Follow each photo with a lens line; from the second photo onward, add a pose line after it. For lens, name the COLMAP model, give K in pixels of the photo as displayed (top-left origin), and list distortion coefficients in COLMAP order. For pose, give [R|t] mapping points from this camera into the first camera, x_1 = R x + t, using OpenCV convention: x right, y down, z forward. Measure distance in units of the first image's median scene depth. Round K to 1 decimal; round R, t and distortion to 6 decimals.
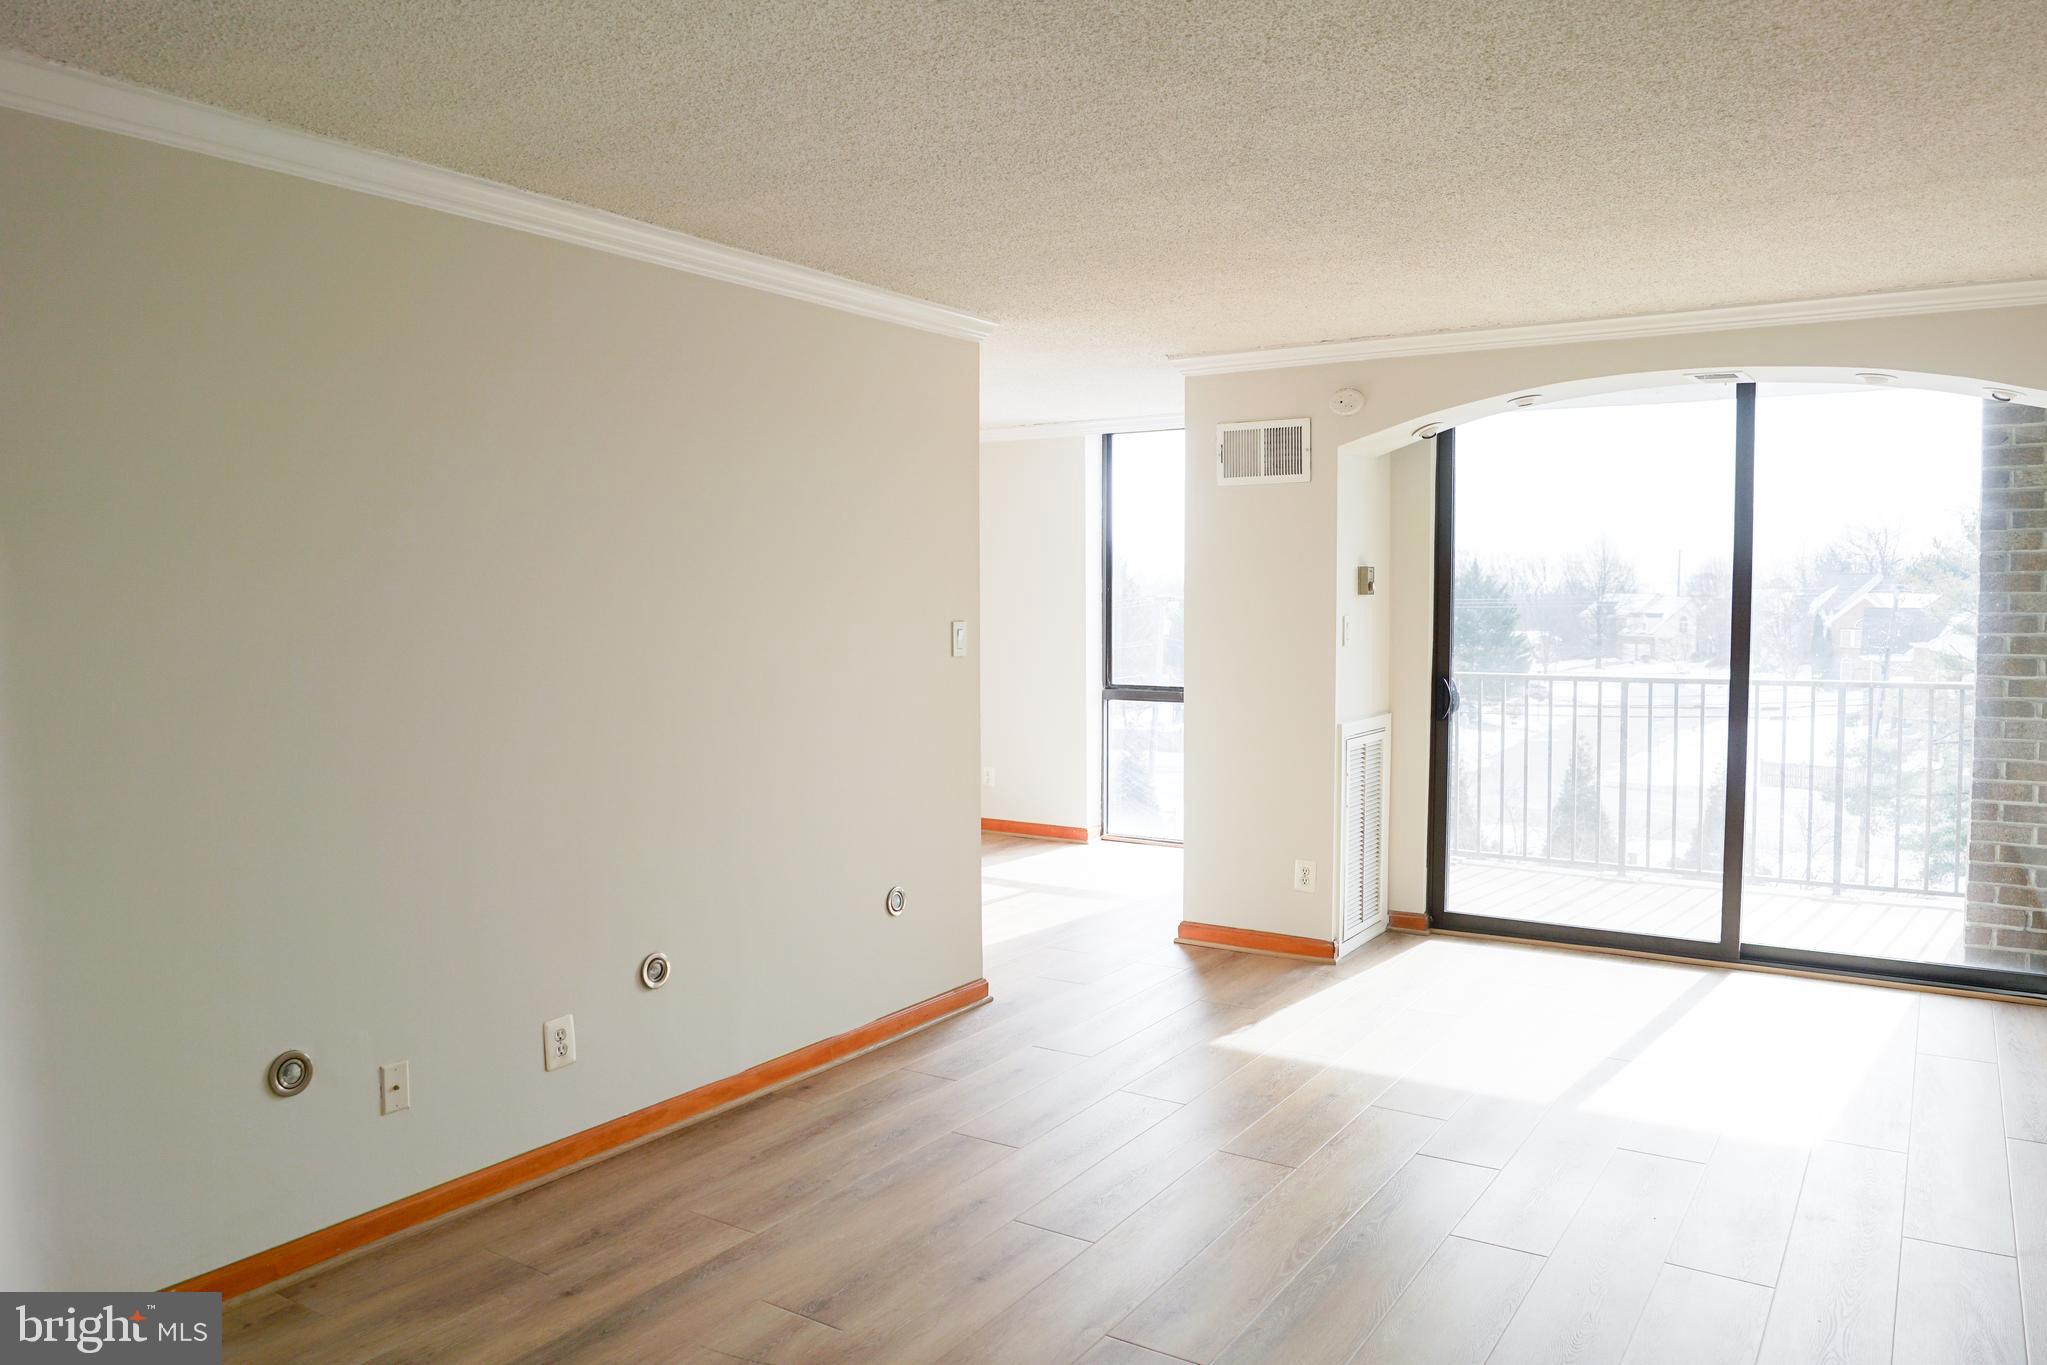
lens RADIAL K [[1507.6, 0, 1027.1], [0, 1507.6, 672.2], [0, 0, 1]] dist [-0.085783, 0.045057]
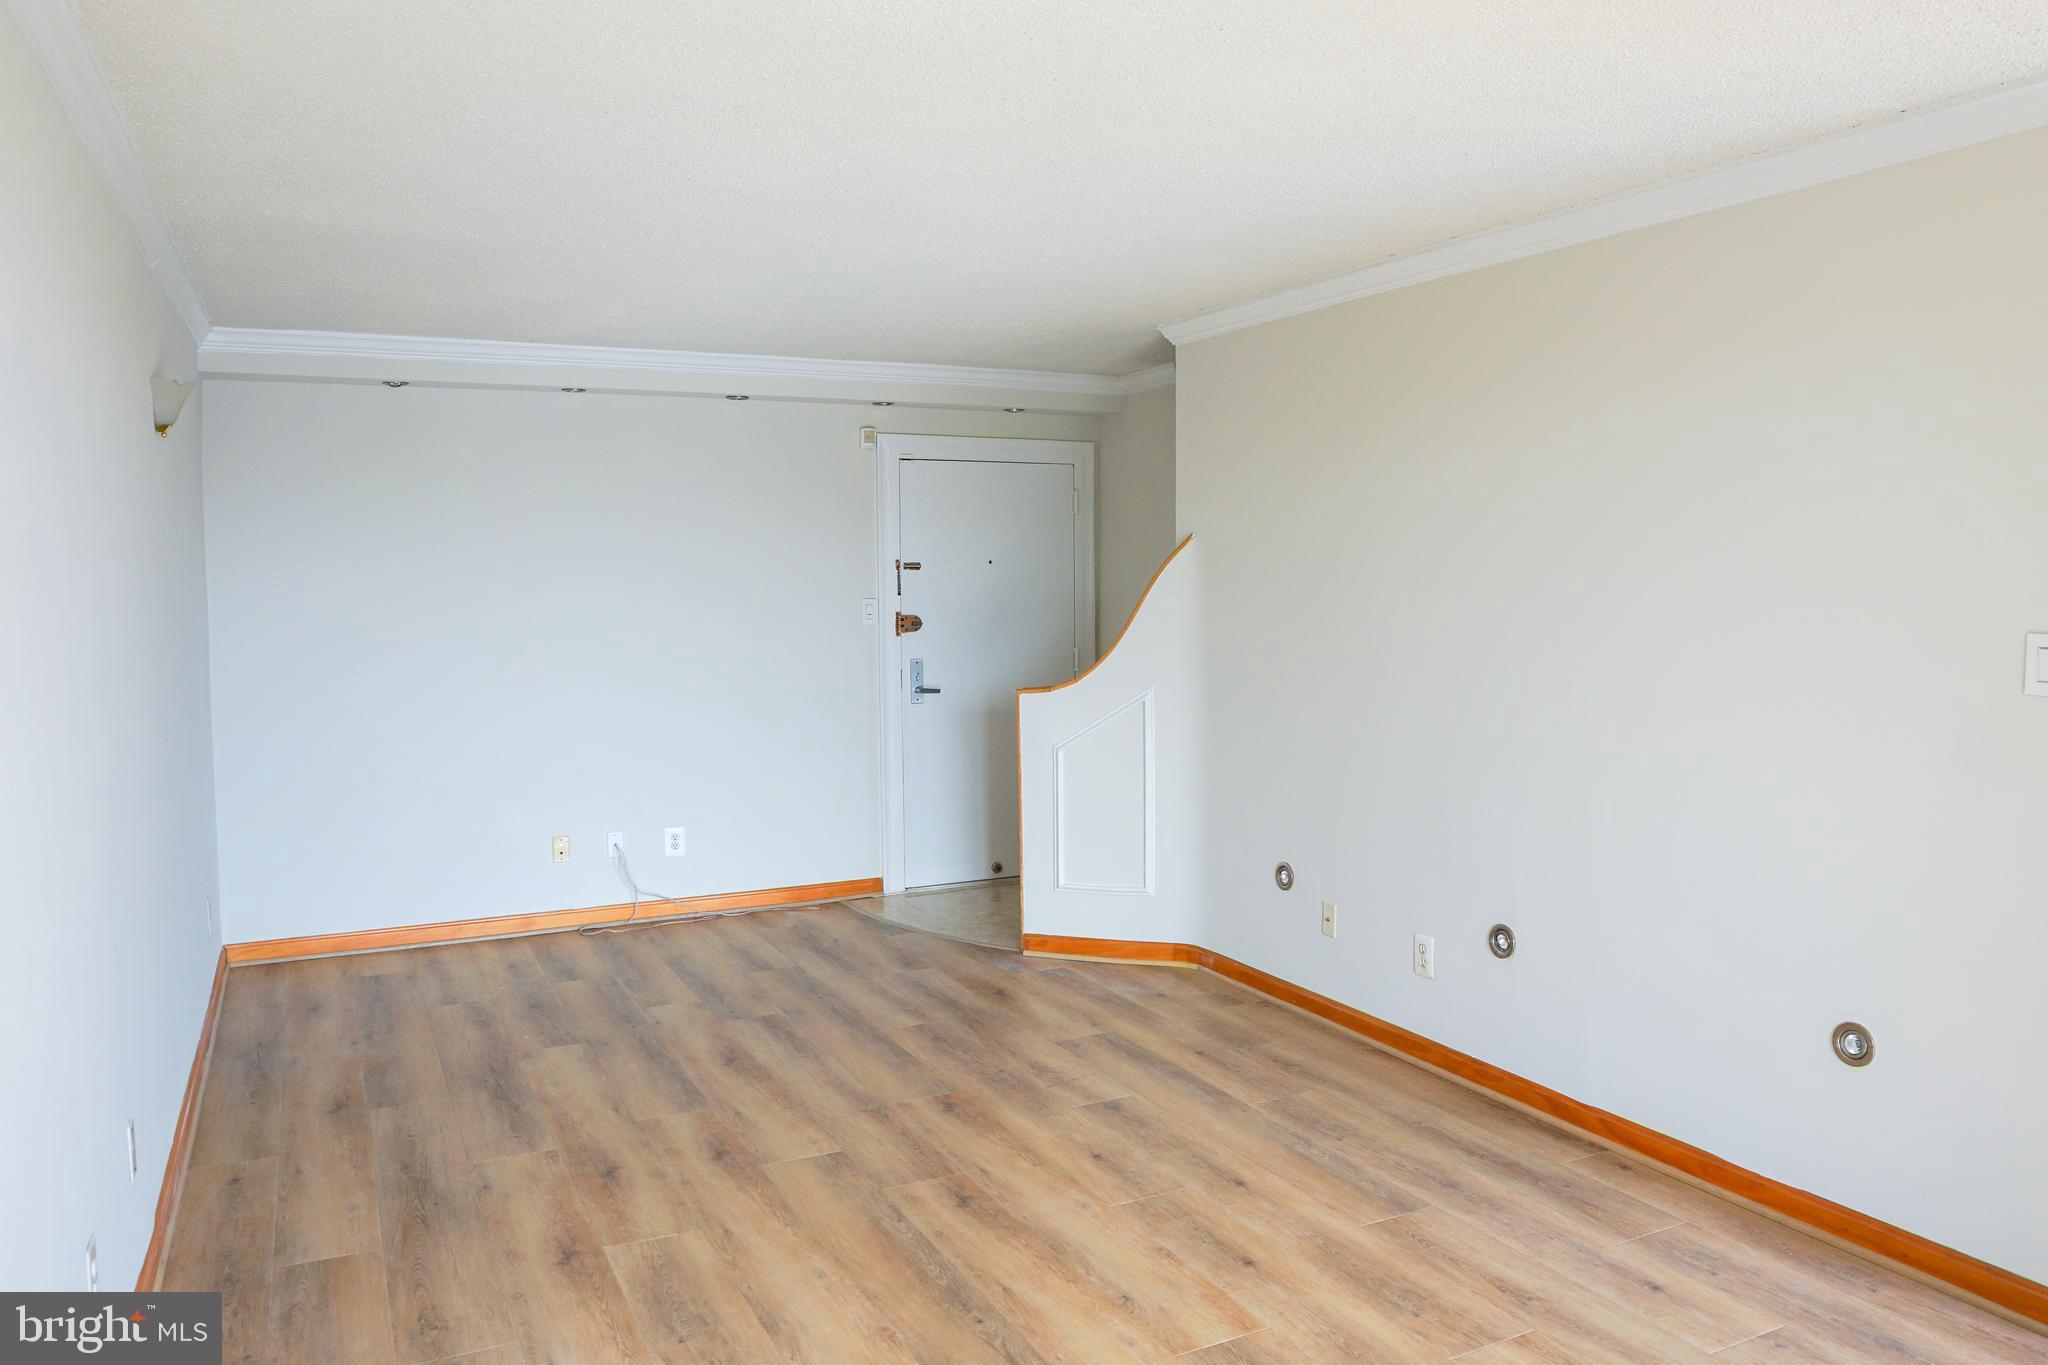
lens RADIAL K [[1435.4, 0, 981.1], [0, 1435.4, 680.7], [0, 0, 1]] dist [0.030393, -0.000145]
pose [[-0.524612, 0.071986, -0.848293, 0.756952], [-0.036621, 0.993588, 0.106964, -0.072133], [0.850553, 0.087180, -0.518612, 1.158753]]
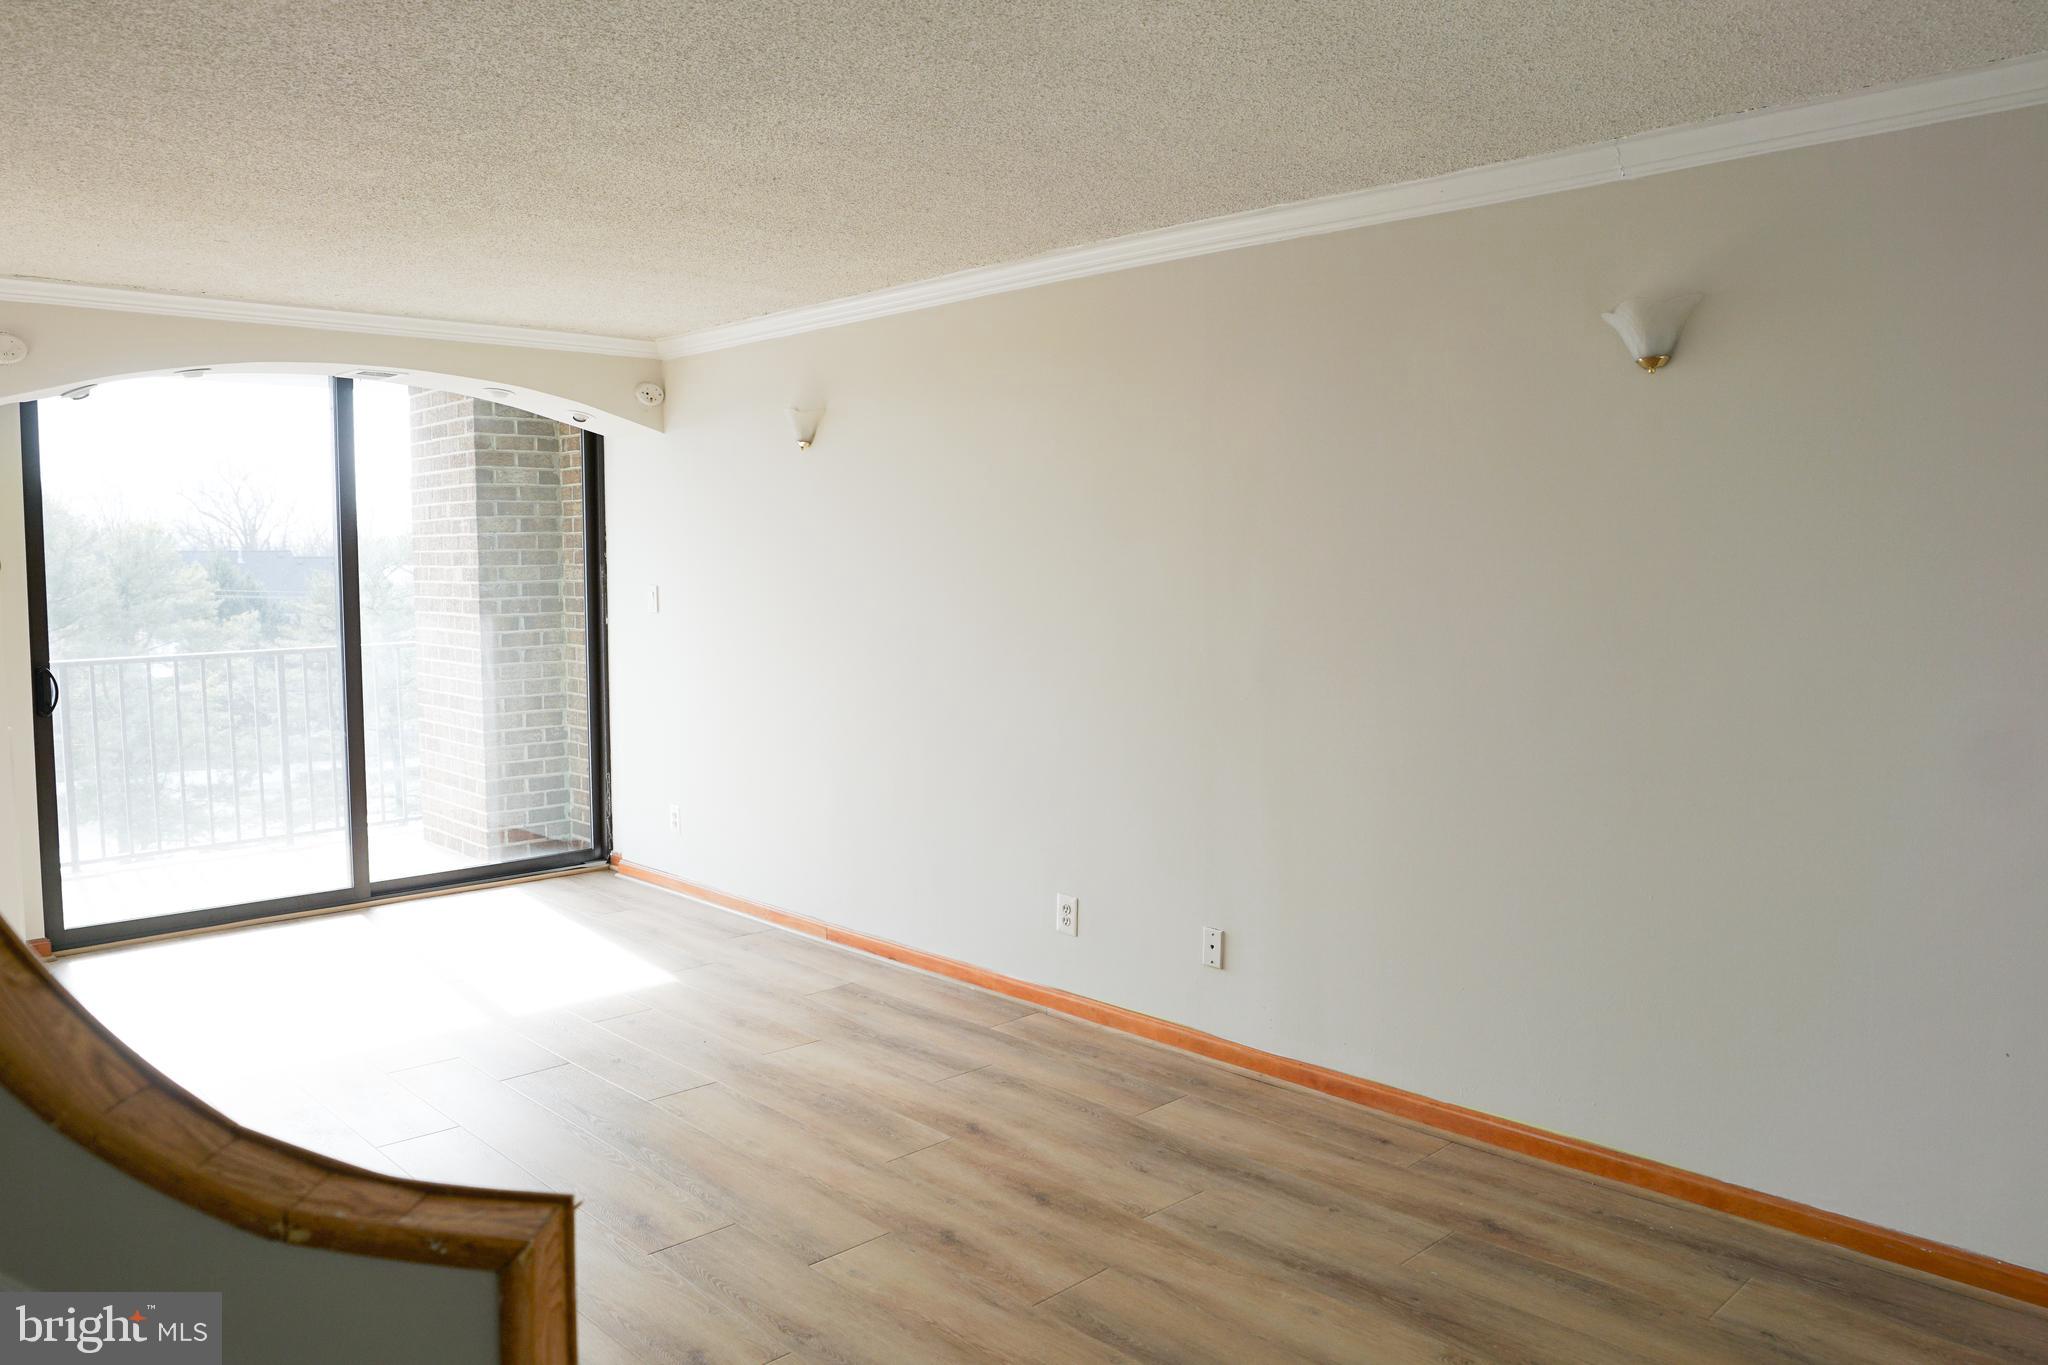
lens RADIAL K [[1508.3, 0, 1027.6], [0, 1508.3, 672.2], [0, 0, 1]] dist [-0.085783, 0.045057]
pose [[0.220626, -0.074369, 0.972519, -0.640759], [0.060135, 0.996229, 0.062540, -0.020048], [-0.973503, 0.044685, 0.224266, 0.345270]]
